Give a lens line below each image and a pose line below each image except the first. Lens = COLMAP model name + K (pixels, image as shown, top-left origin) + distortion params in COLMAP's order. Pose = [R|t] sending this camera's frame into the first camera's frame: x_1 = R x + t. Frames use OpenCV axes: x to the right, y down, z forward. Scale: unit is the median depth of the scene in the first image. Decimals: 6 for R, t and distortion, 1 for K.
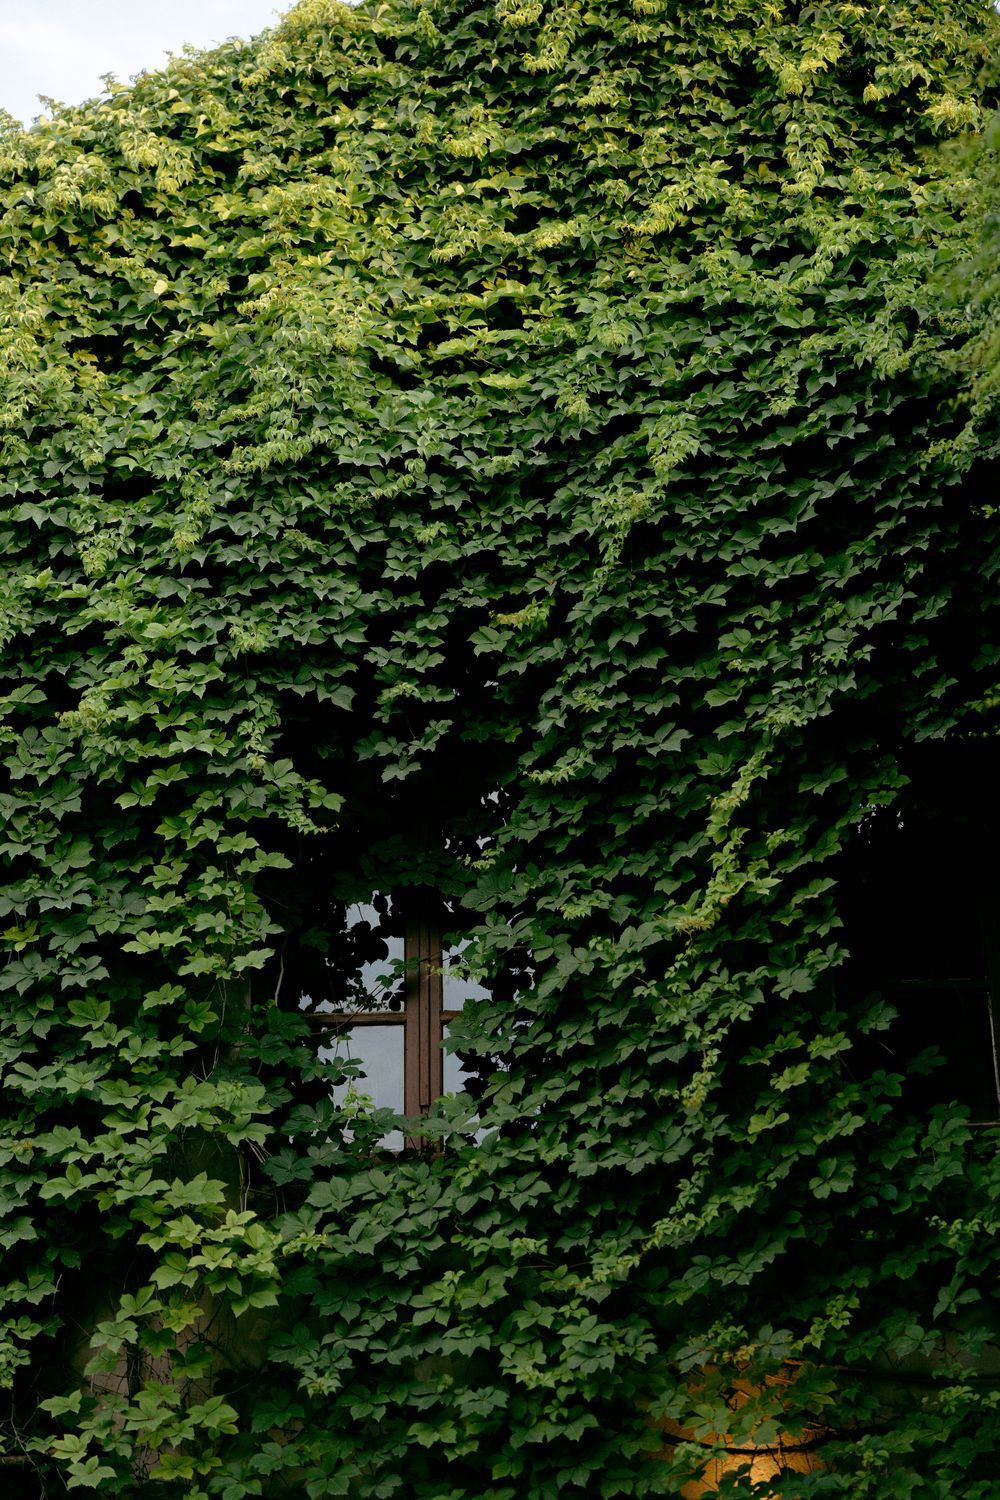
lens RADIAL K [[2850.2, 0, 500.0], [0, 2850.2, 750.0], [0, 0, 1]] dist [0.004326, 0.065814]
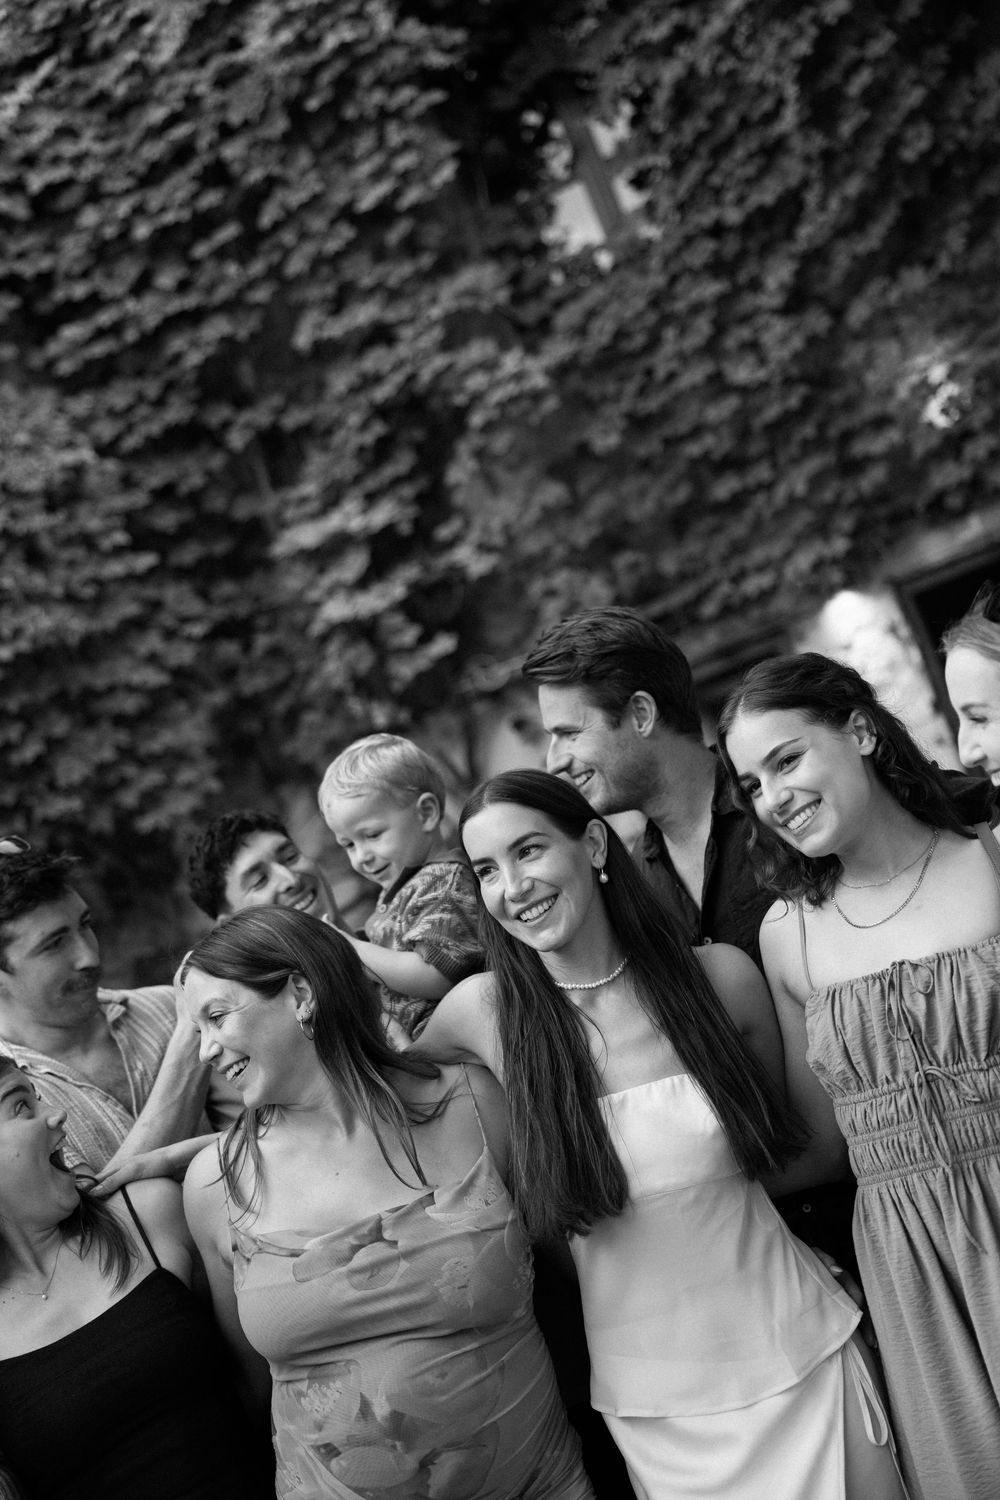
lens RADIAL K [[1872.3, 0, 500.0], [0, 1872.3, 750.0], [0, 0, 1]] dist [0.024062, 0.030073]
pose [[0.910191, -0.361578, -0.202025, 0.017127], [0.410373, 0.853316, 0.321631, 0.032608], [0.056097, -0.375651, 0.925062, 0.094555]]
